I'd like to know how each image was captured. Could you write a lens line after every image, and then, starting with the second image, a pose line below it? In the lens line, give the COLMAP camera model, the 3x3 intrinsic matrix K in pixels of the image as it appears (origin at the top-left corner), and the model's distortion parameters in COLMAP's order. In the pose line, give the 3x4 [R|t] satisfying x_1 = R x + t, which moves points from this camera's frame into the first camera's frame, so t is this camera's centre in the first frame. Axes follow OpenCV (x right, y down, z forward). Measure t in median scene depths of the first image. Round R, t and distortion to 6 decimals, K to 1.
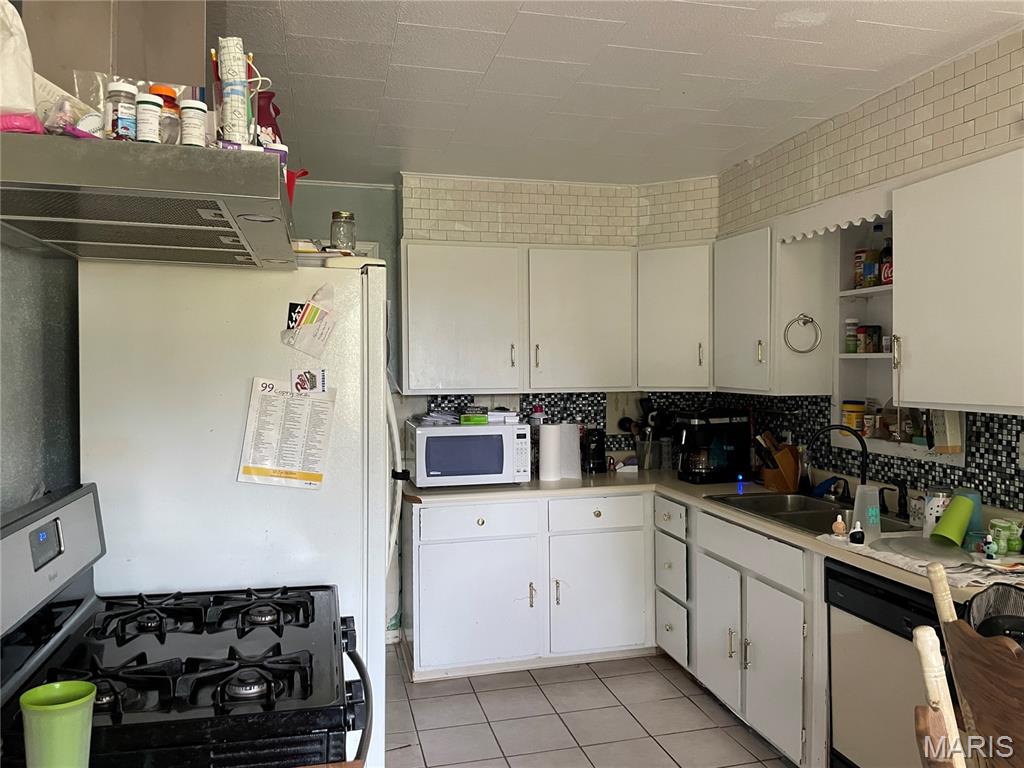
lens RADIAL K [[776.5, 0, 513.6], [0, 776.5, 383.2], [0, 0, 1]] dist [0.045340, 0.000527]
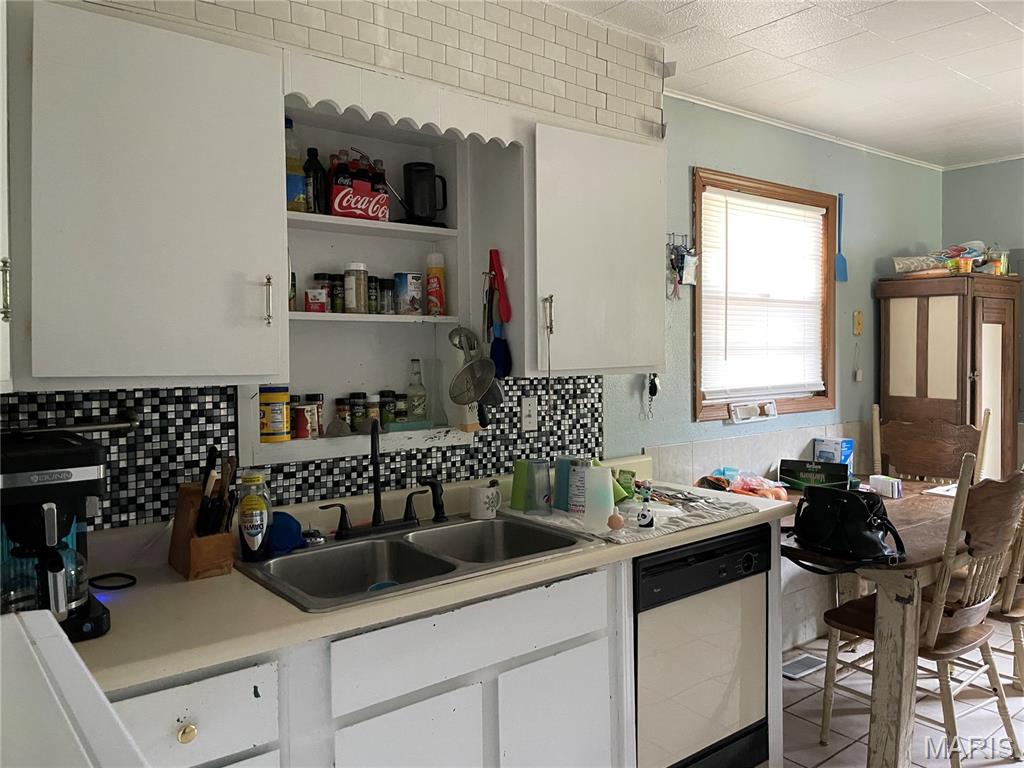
lens RADIAL K [[776.5, 0, 512.9], [0, 776.5, 379.8], [0, 0, 1]] dist [0.045340, 0.000527]
pose [[-0.423535, -0.033580, 0.905257, -0.257166], [0.028072, 0.998346, 0.050167, -0.011280], [-0.905445, 0.046660, -0.421891, 1.299211]]
